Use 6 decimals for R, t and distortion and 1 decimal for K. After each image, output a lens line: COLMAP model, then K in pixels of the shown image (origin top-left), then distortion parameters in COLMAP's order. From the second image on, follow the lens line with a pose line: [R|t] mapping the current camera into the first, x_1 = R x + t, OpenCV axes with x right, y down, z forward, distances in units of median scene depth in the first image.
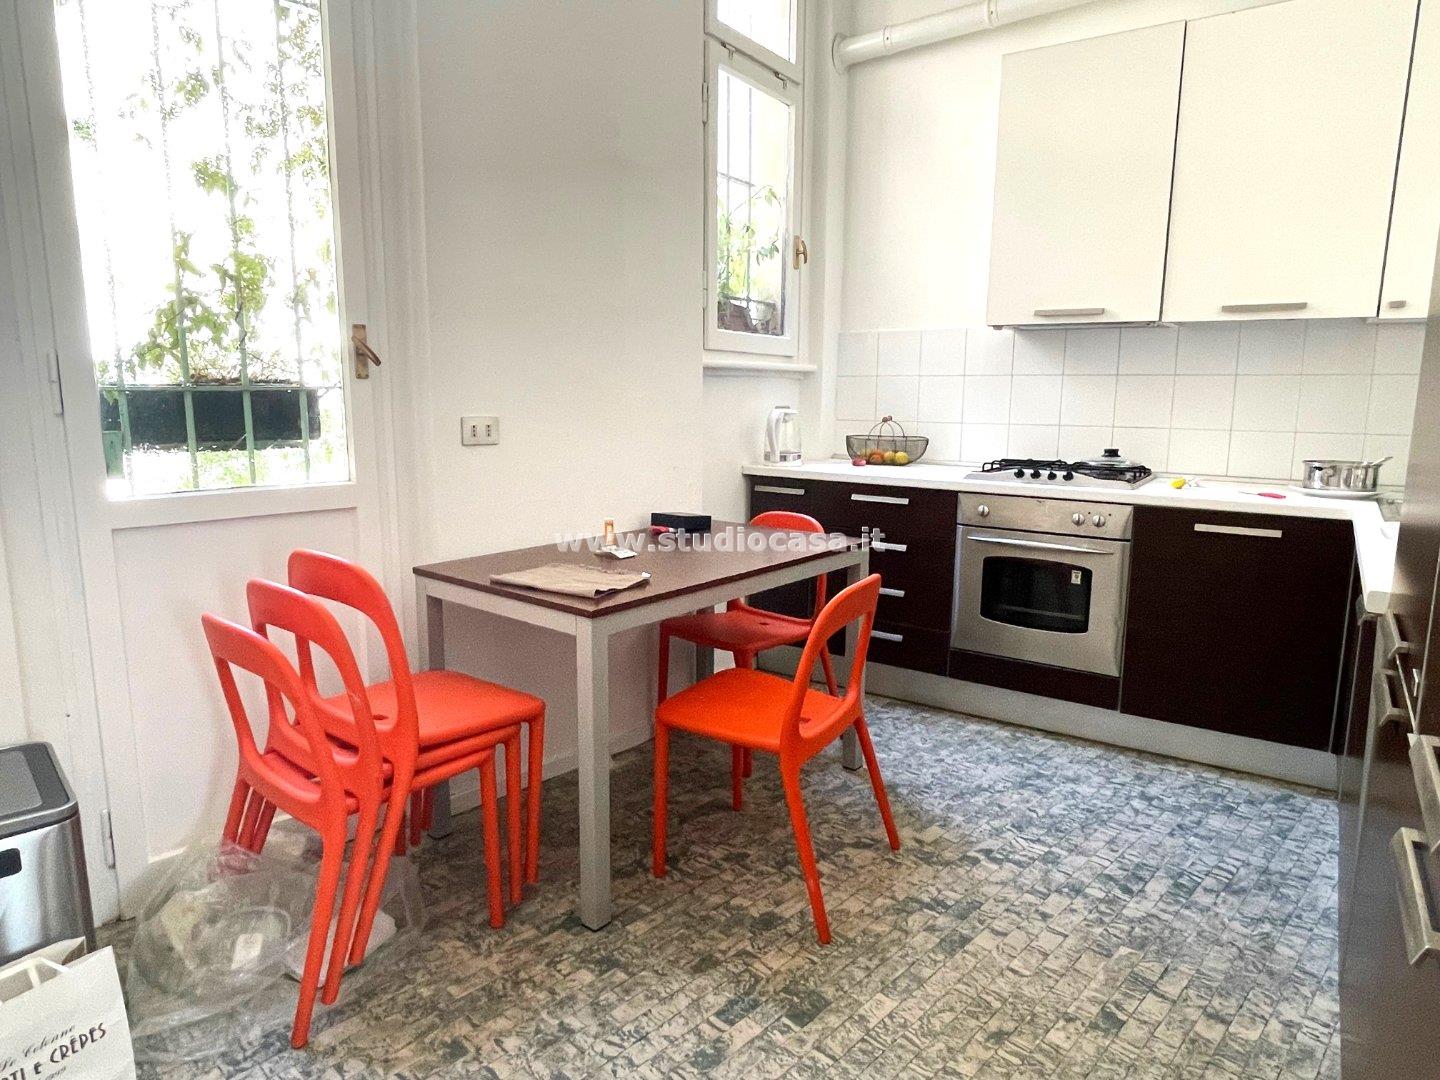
lens RADIAL K [[888.4, 0, 717.8], [0, 888.4, 538.4], [0, 0, 1]] dist [-0.006805, -0.002330]
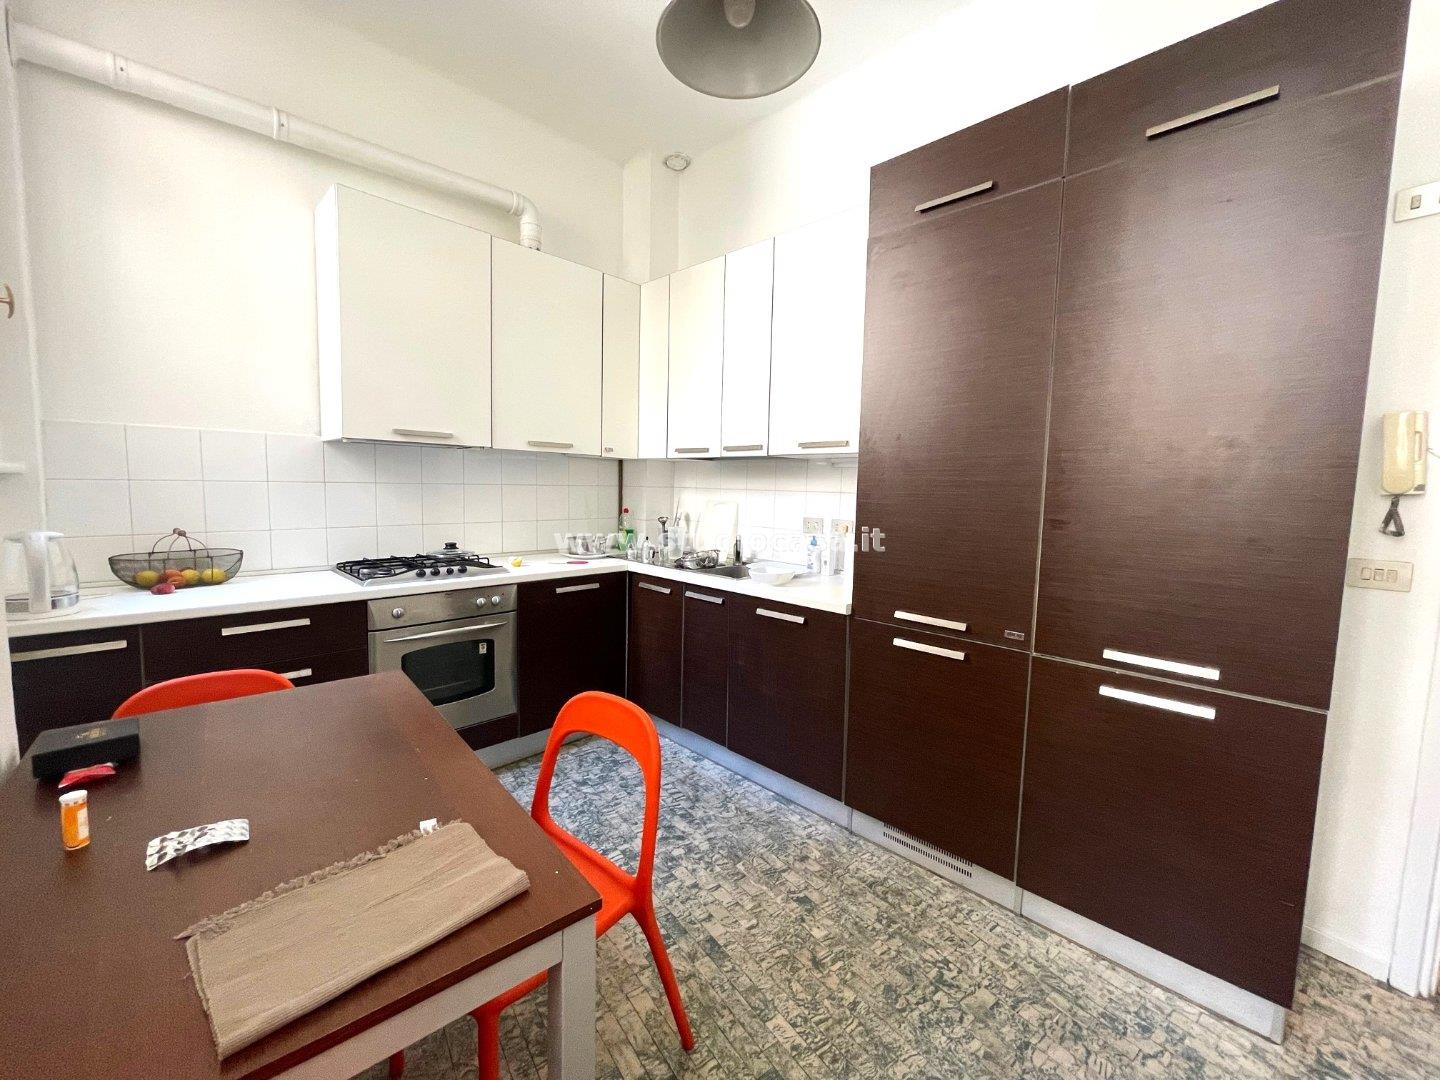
lens RADIAL K [[579.7, 0, 716.7], [0, 579.7, 538.3], [0, 0, 1]] dist [-0.001582, 0.000177]
pose [[0.175777, -0.091939, 0.980127, -0.424079], [0.145144, 0.987169, 0.066569, -0.151827], [-0.973671, 0.130558, 0.186865, 0.669811]]
